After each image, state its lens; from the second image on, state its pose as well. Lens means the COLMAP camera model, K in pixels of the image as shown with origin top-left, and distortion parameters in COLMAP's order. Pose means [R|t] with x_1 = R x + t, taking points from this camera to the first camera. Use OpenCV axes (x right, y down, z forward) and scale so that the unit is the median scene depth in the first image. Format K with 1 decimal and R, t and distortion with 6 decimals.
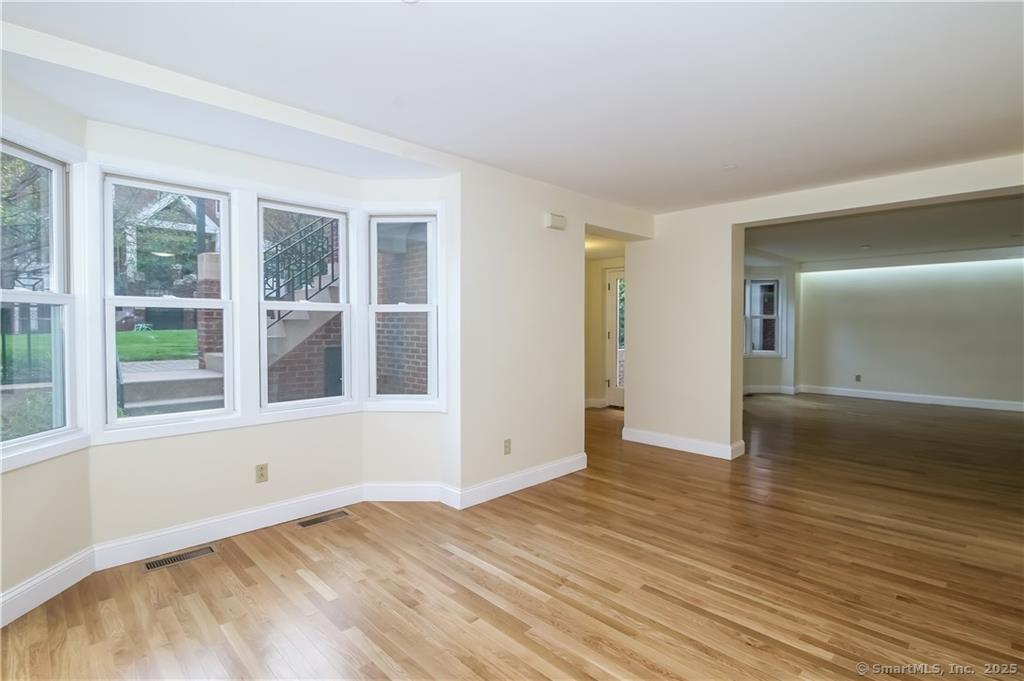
lens RADIAL K [[500.4, 0, 513.9], [0, 500.4, 336.4], [0, 0, 1]] dist [-0.000448, -0.002131]
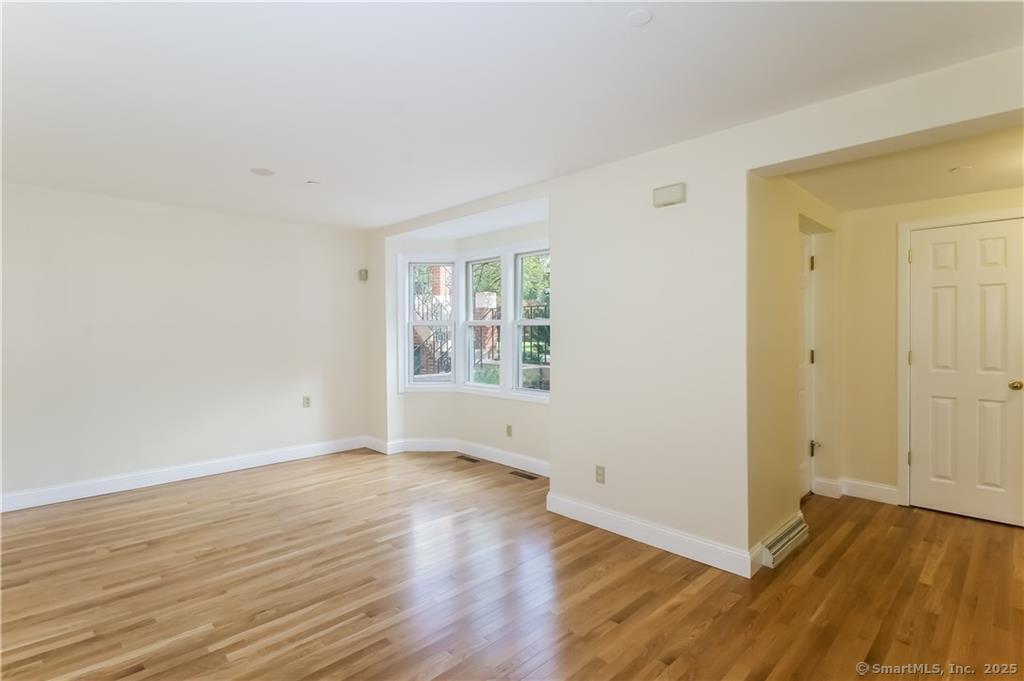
lens RADIAL K [[500.4, 0, 512.3], [0, 500.4, 335.7], [0, 0, 1]] dist [-0.000448, -0.002131]
pose [[-0.000948, 0.008737, -0.999961, 1.204764], [-0.027633, 0.999580, 0.008760, -0.040366], [0.999618, 0.027640, -0.000706, 1.156121]]
